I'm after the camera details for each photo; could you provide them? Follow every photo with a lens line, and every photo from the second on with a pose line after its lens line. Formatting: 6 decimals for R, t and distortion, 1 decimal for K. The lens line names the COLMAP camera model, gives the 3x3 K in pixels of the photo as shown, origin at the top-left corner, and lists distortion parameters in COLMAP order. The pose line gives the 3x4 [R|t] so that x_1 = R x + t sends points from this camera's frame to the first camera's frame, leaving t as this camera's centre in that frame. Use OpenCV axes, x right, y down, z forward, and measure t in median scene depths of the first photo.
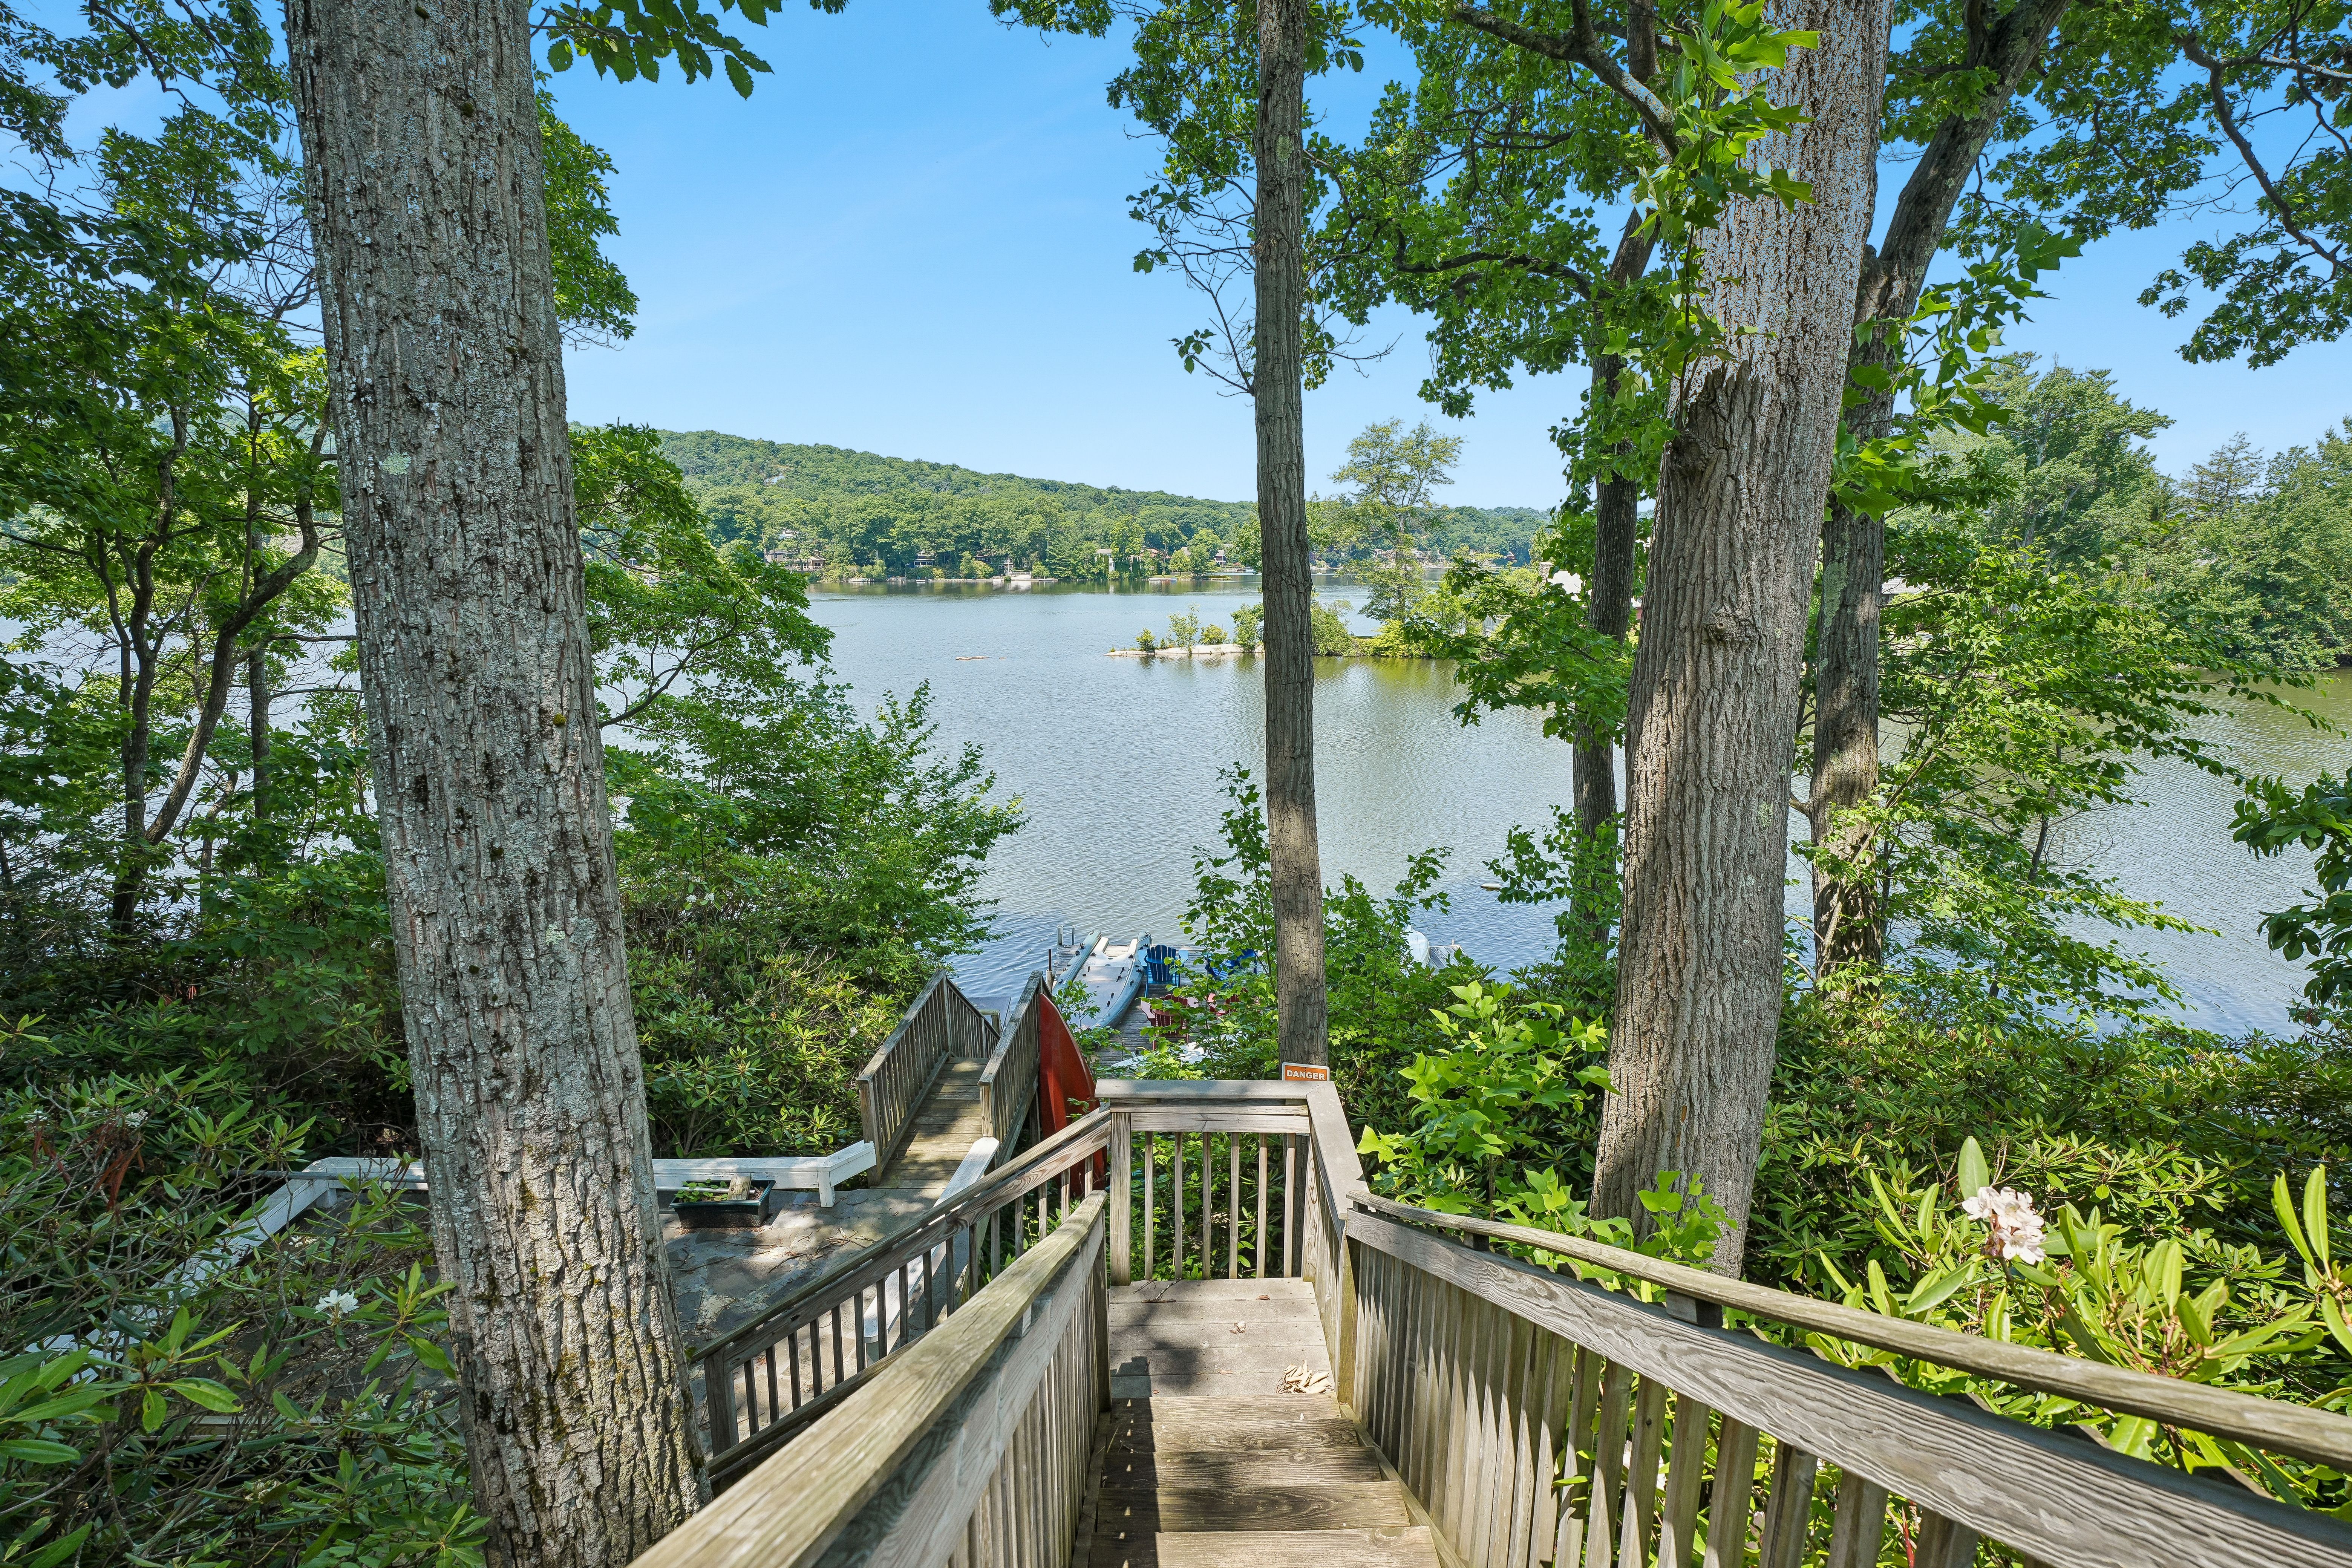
lens RADIAL K [[1084.7, 0, 1178.6], [0, 1084.7, 780.7], [0, 0, 1]] dist [-0.001299, 0.000881]
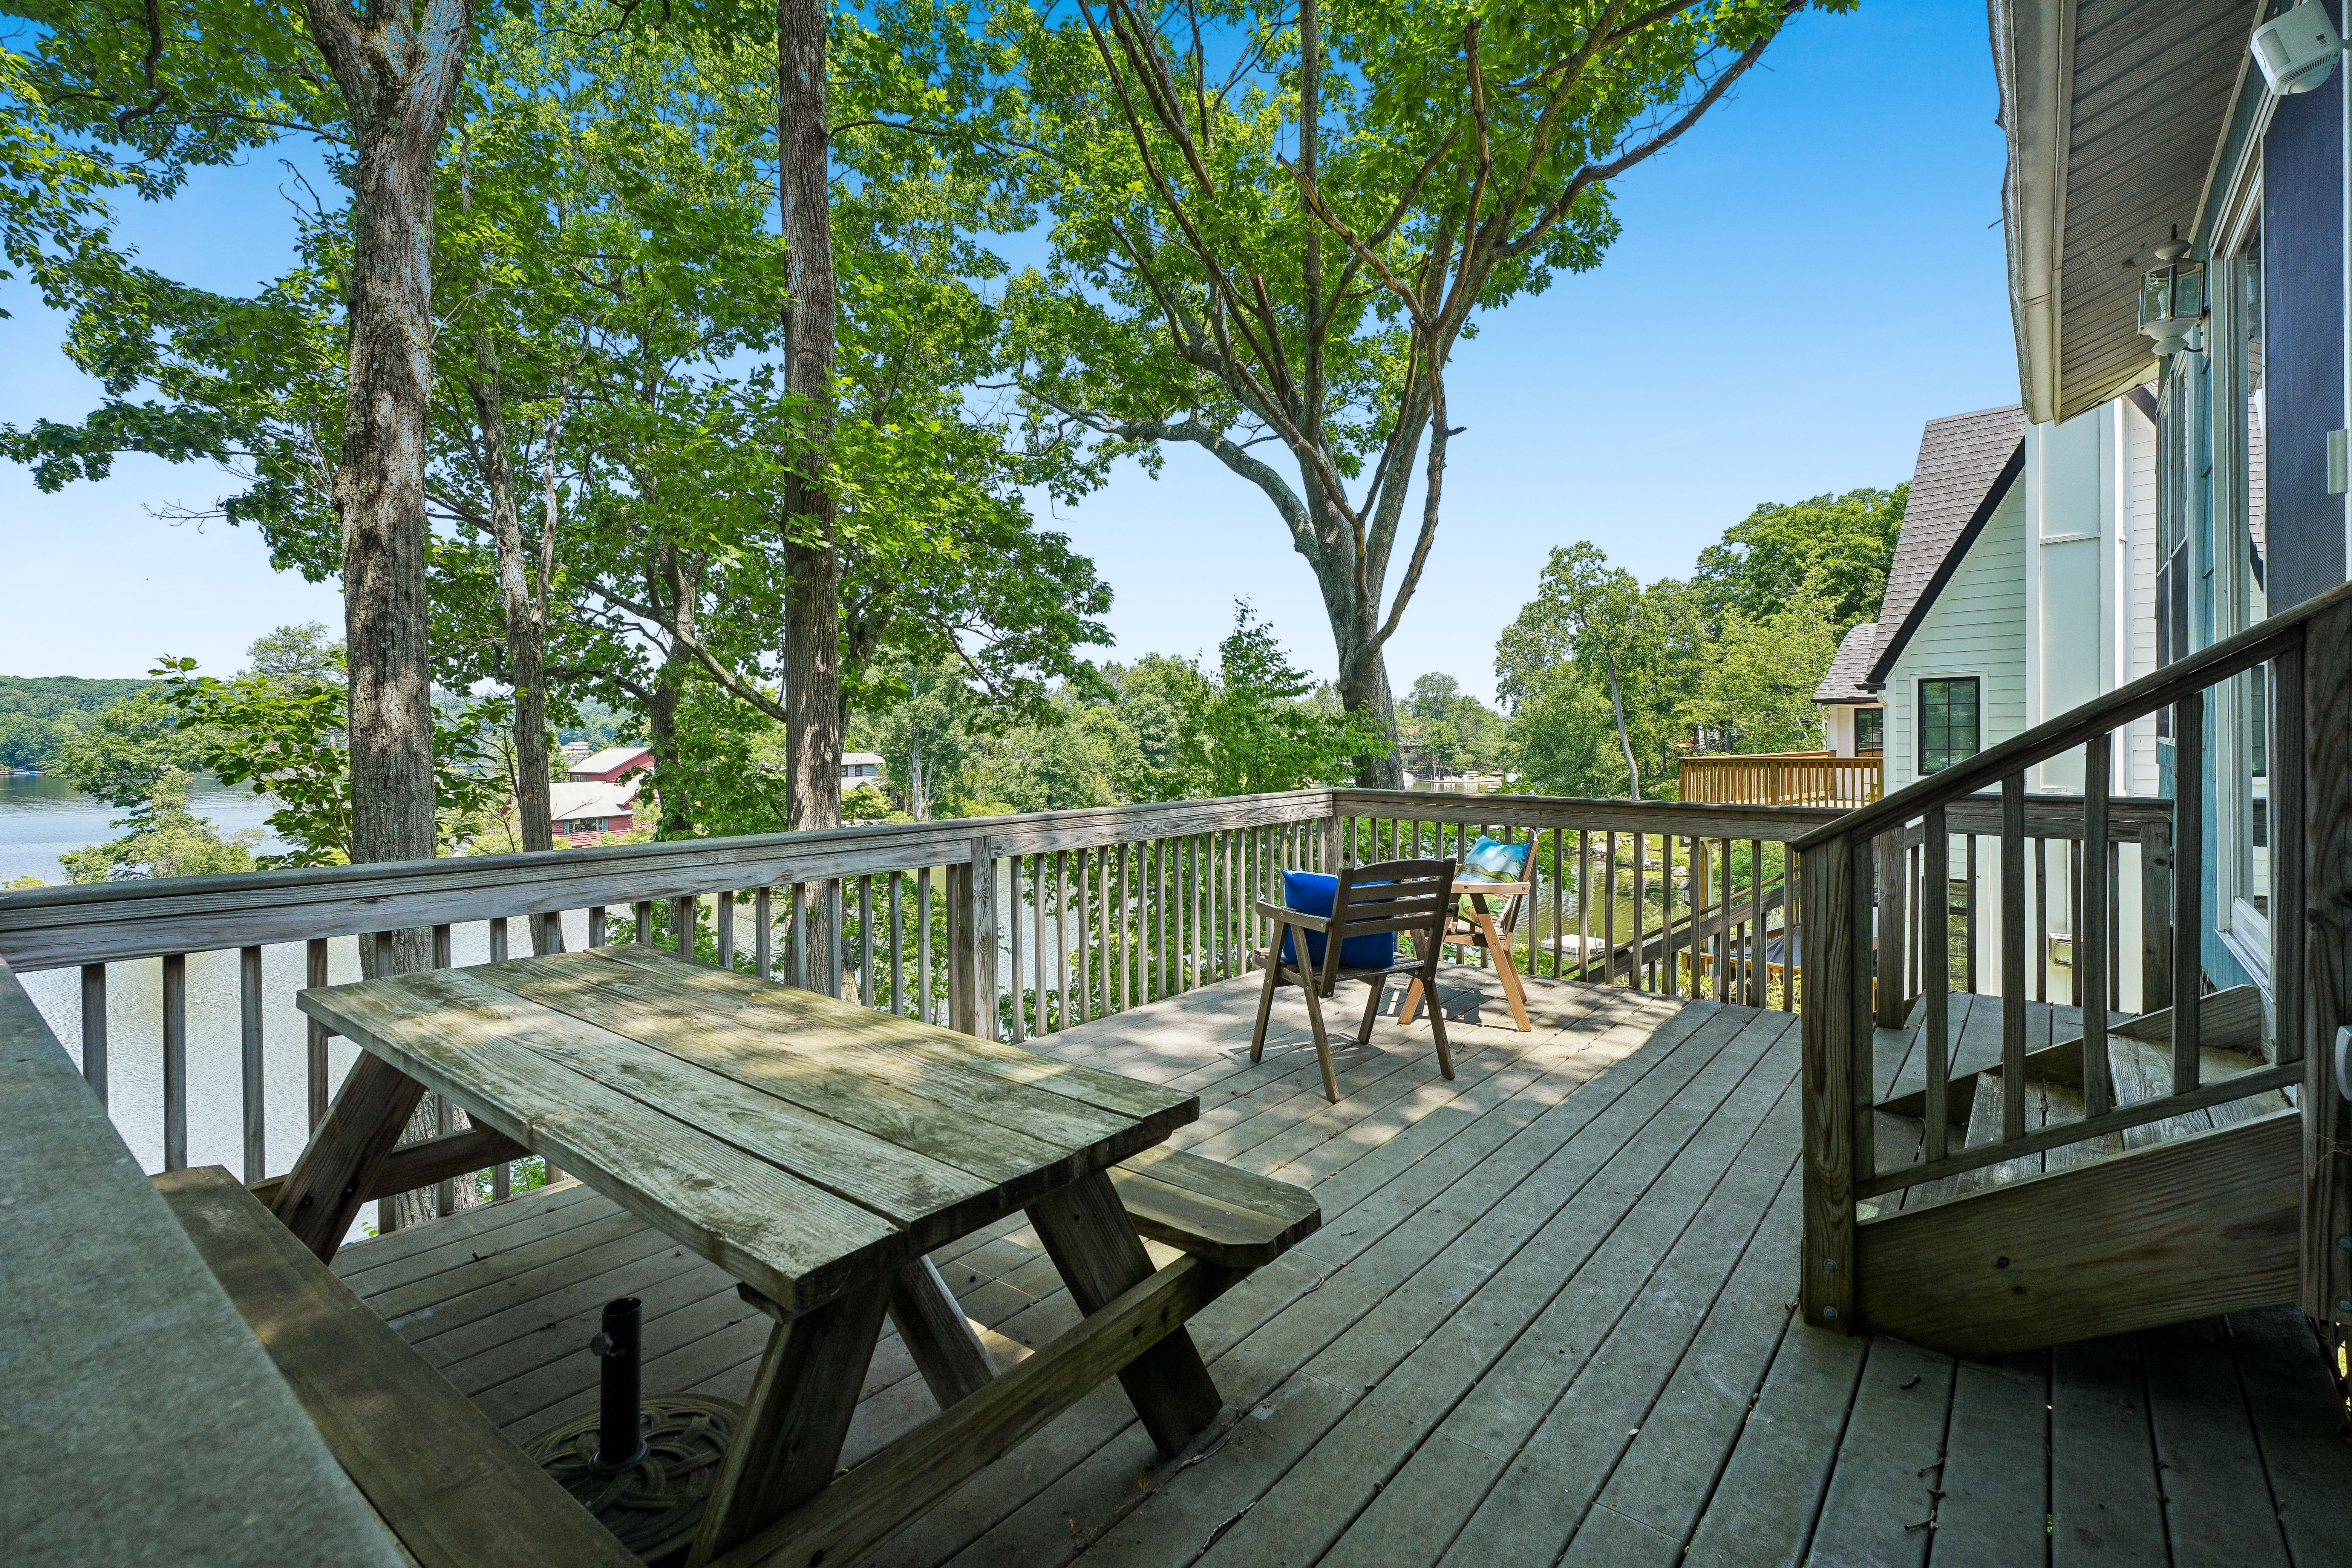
lens RADIAL K [[1072.4, 0, 1180.0], [0, 1072.4, 746.6], [0, 0, 1]] dist [-0.004700, 0.000379]
pose [[0.625862, -0.014263, 0.779803, -0.241536], [0.169379, 0.978456, -0.118045, -0.063176], [-0.761319, 0.205962, 0.614795, -0.334829]]
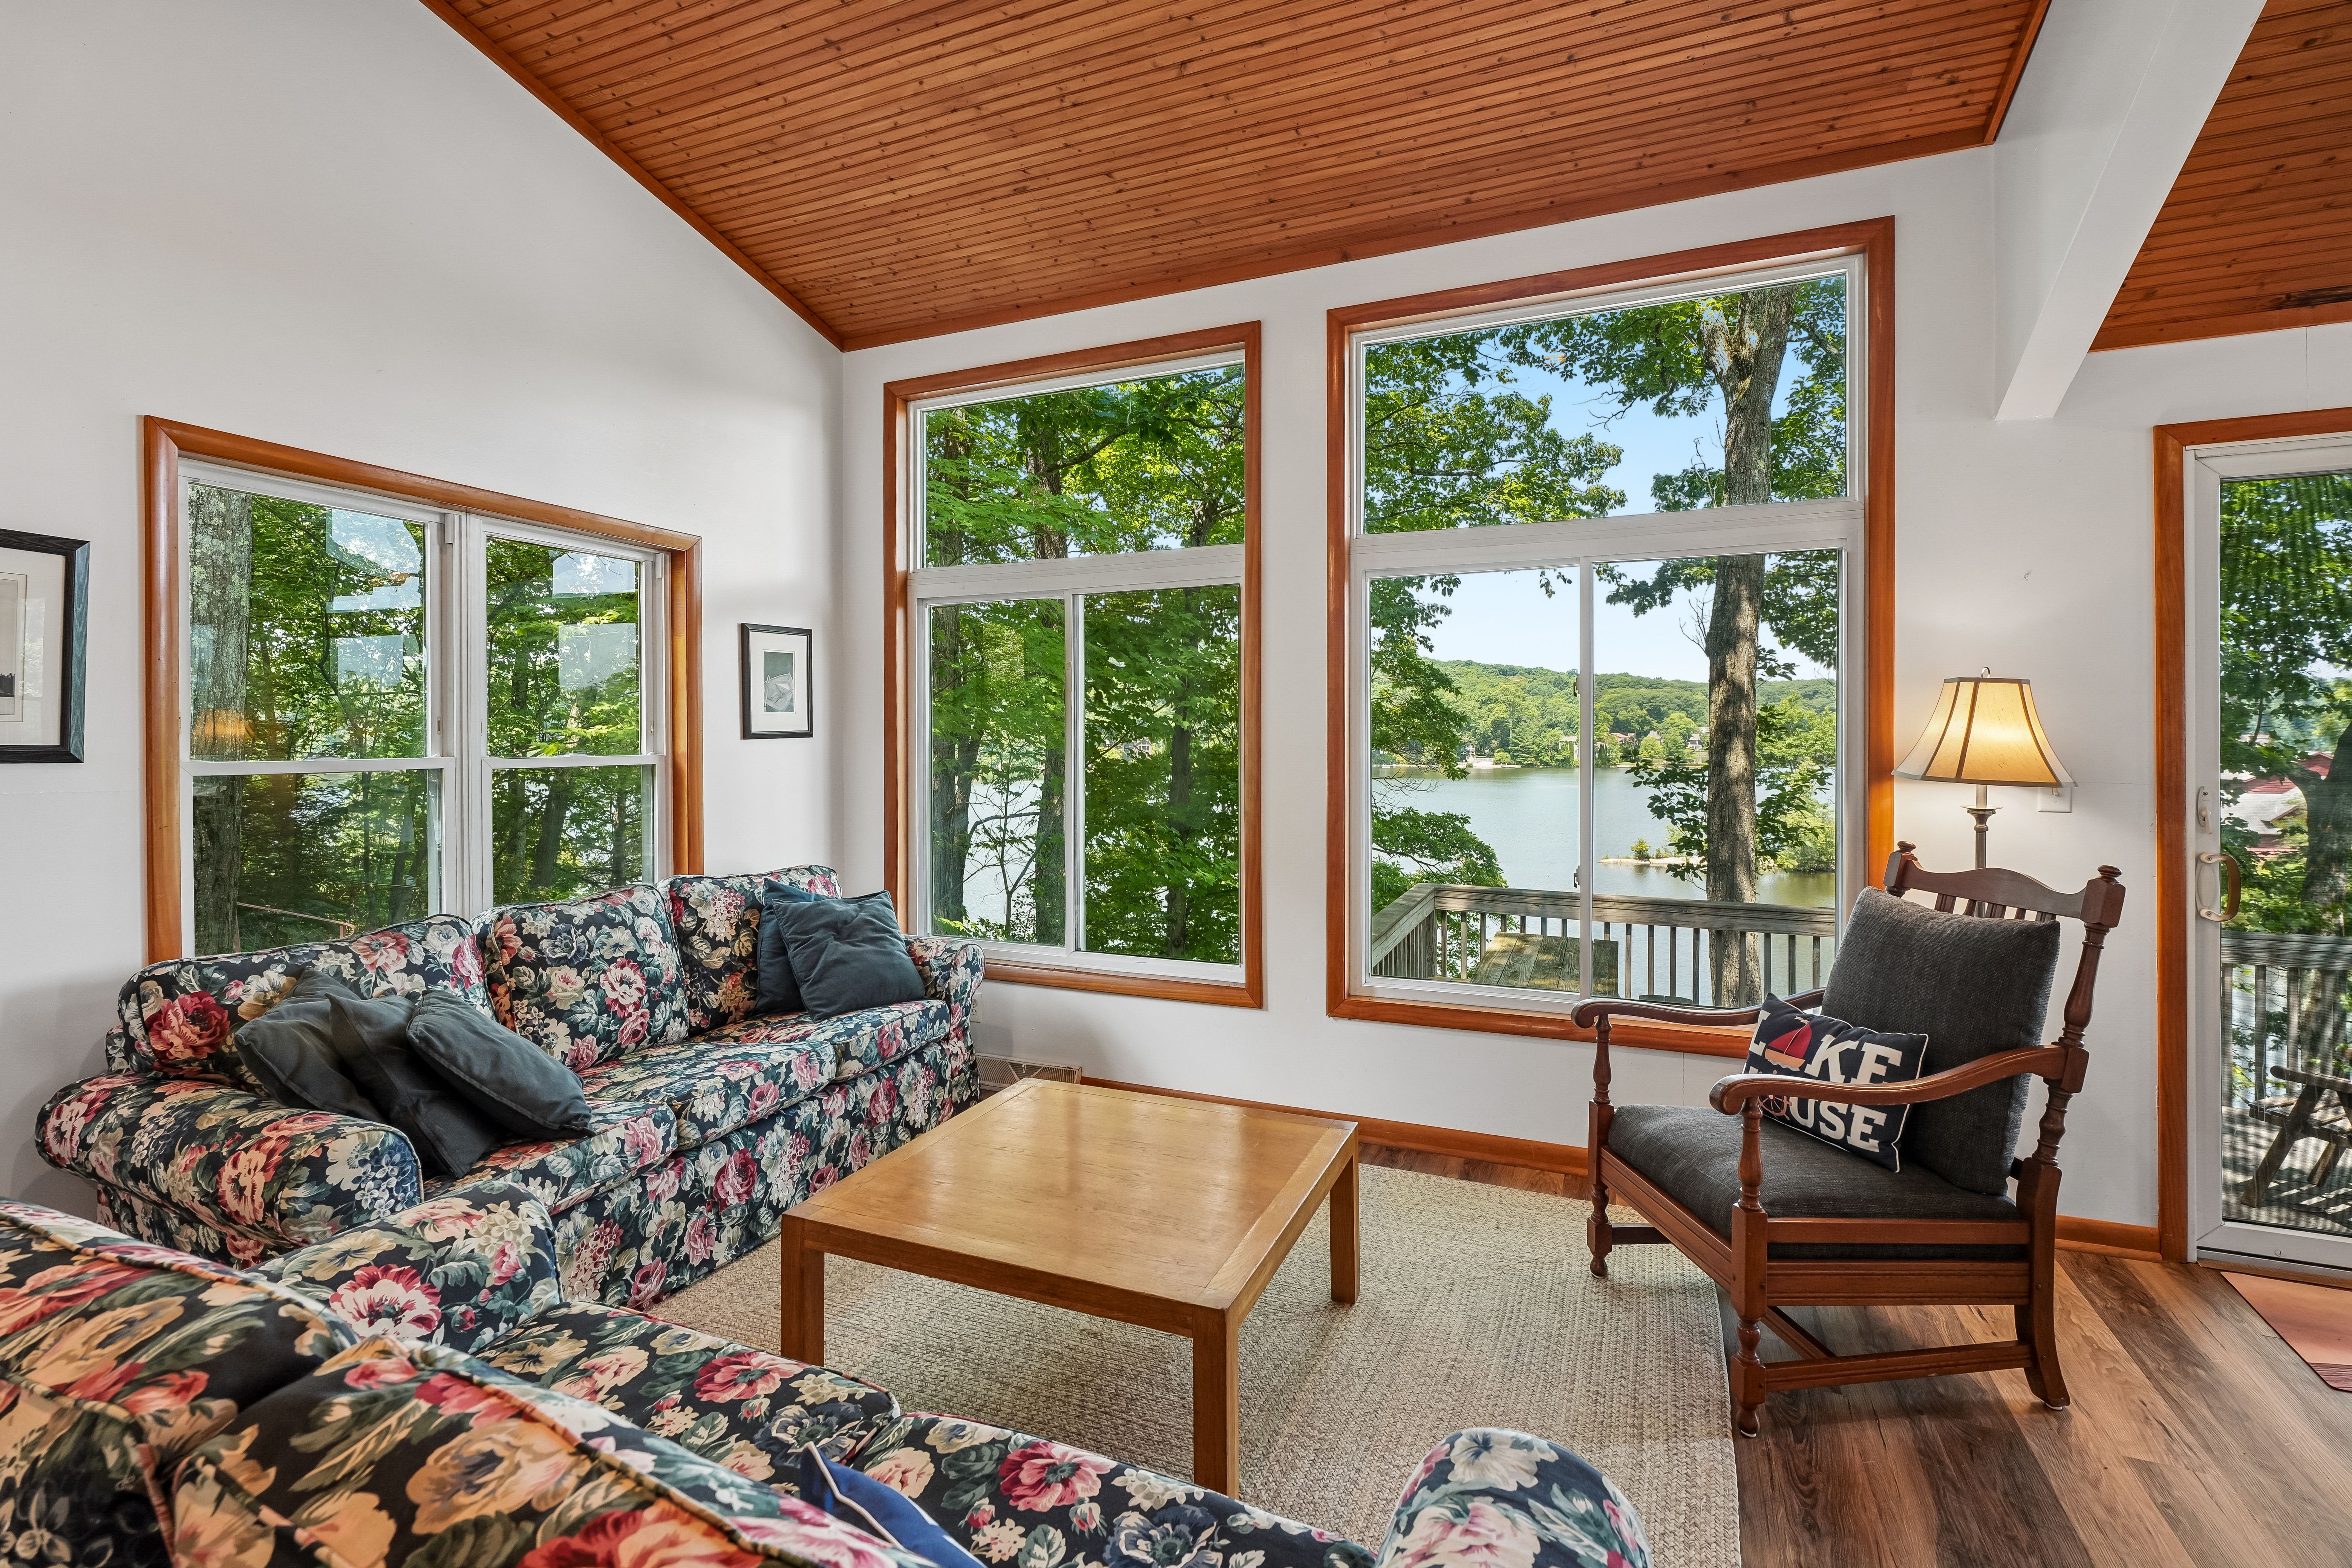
lens RADIAL K [[1069.0, 0, 1174.9], [0, 1069.0, 737.9], [0, 0, 1]] dist [-0.005500, 0.000042]
pose [[0.915830, 0.000482, -0.401566, -0.155794], [-0.081146, 0.979592, -0.183890, -0.055057], [0.393282, 0.200997, 0.897179, -0.592824]]
